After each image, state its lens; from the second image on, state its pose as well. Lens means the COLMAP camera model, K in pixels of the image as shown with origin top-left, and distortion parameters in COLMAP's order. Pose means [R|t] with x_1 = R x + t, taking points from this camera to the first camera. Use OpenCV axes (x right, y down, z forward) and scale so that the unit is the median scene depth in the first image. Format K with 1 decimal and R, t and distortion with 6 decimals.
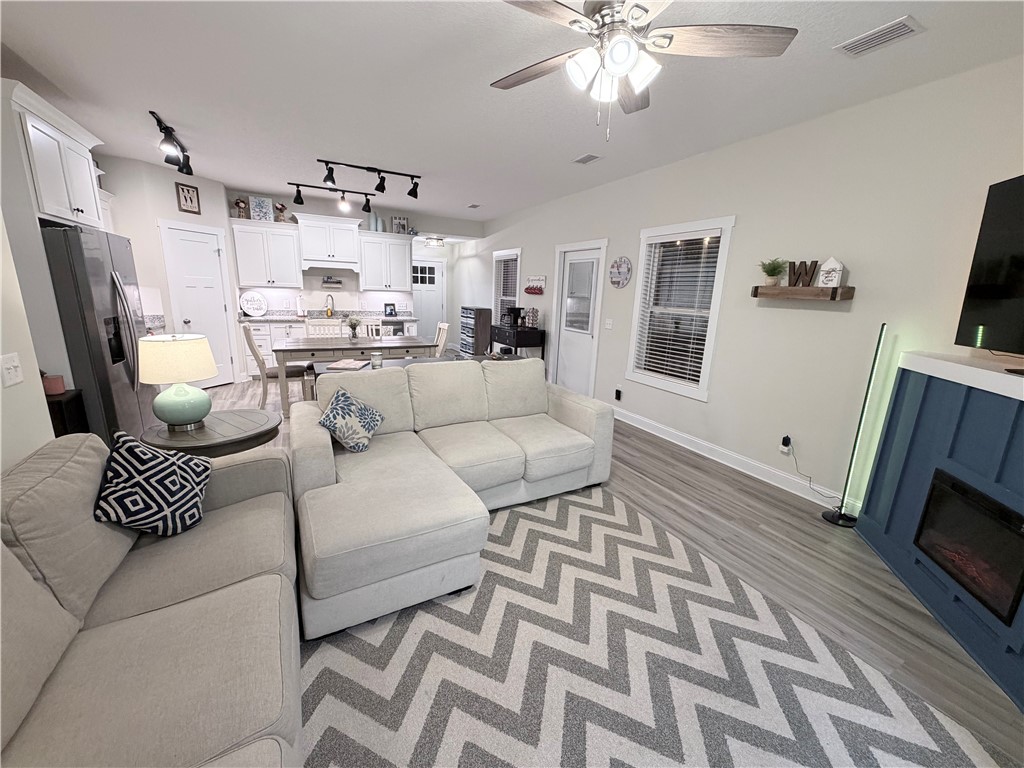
lens RADIAL K [[405.9, 0, 512.0], [0, 405.9, 384.0], [0, 0, 1]] dist [0.001150, -0.000014]
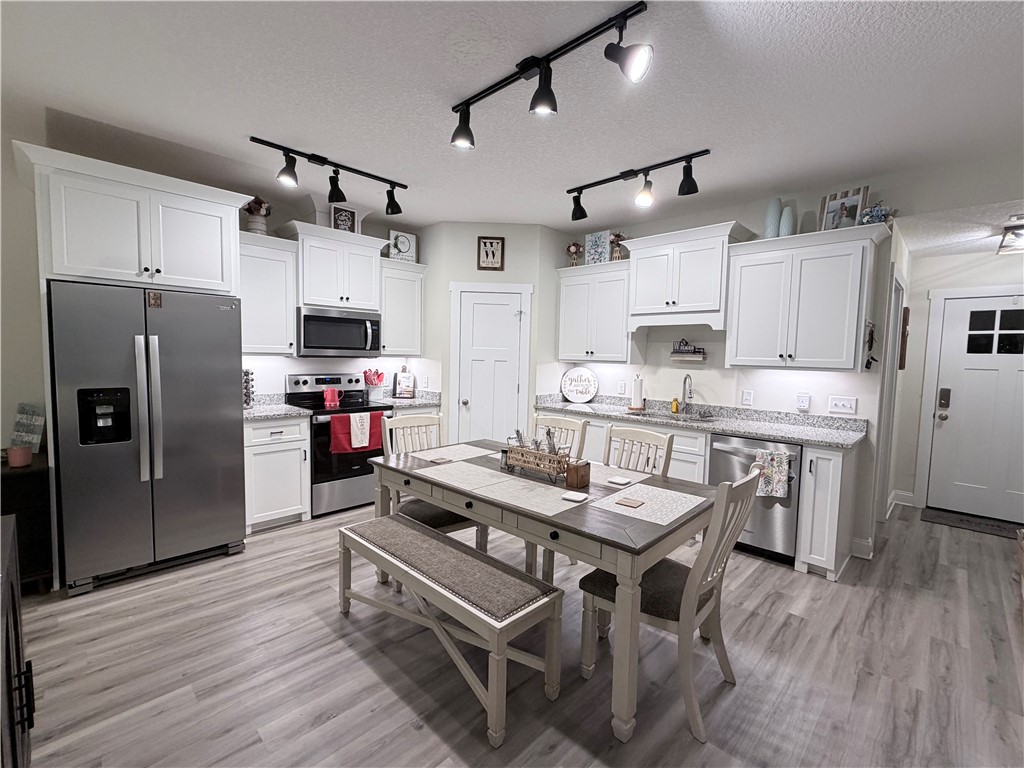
lens RADIAL K [[459.6, 0, 512.0], [0, 459.6, 384.0], [0, 0, 1]] dist [0.003045, 0.000761]
pose [[0.305839, 0.033322, -0.951500, 0.075768], [-0.228273, 0.972803, -0.039305, -0.146694], [0.924313, 0.229223, 0.305128, 0.676311]]
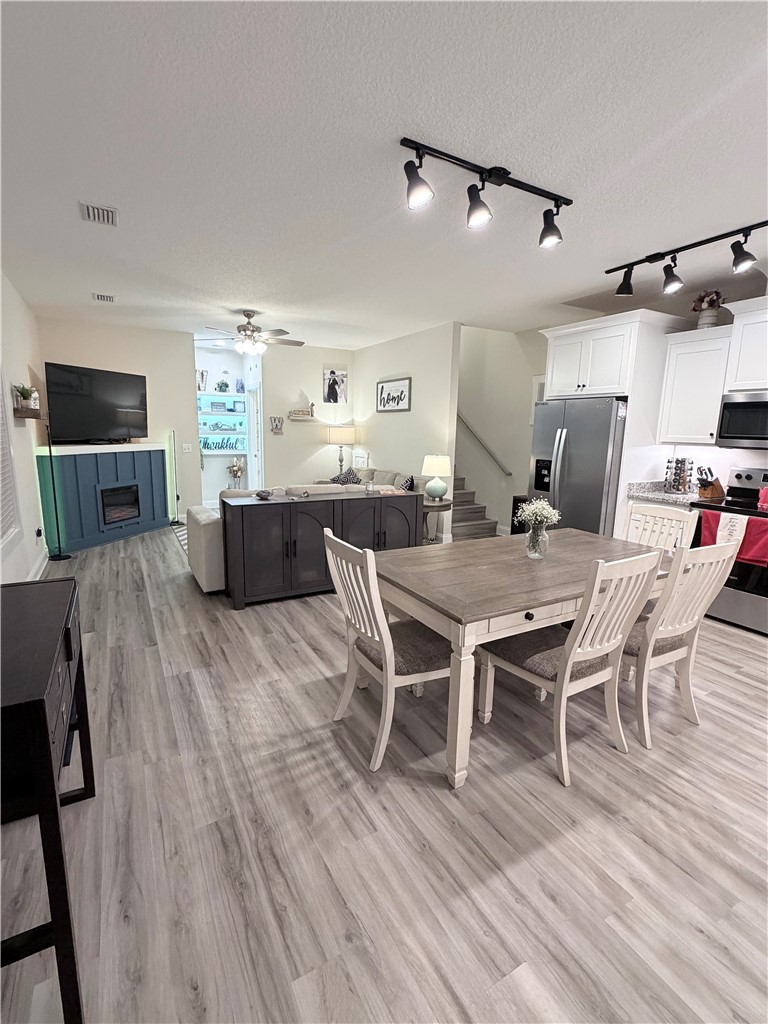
lens RADIAL K [[473.1, 0, 384.0], [0, 473.1, 512.0], [0, 0, 1]] dist [0.003762, 0.000197]
pose [[-0.997956, -0.048812, -0.041246, -0.166017], [-0.061152, 0.916816, 0.394600, -0.290874], [0.018554, 0.396316, -0.917927, 1.219168]]
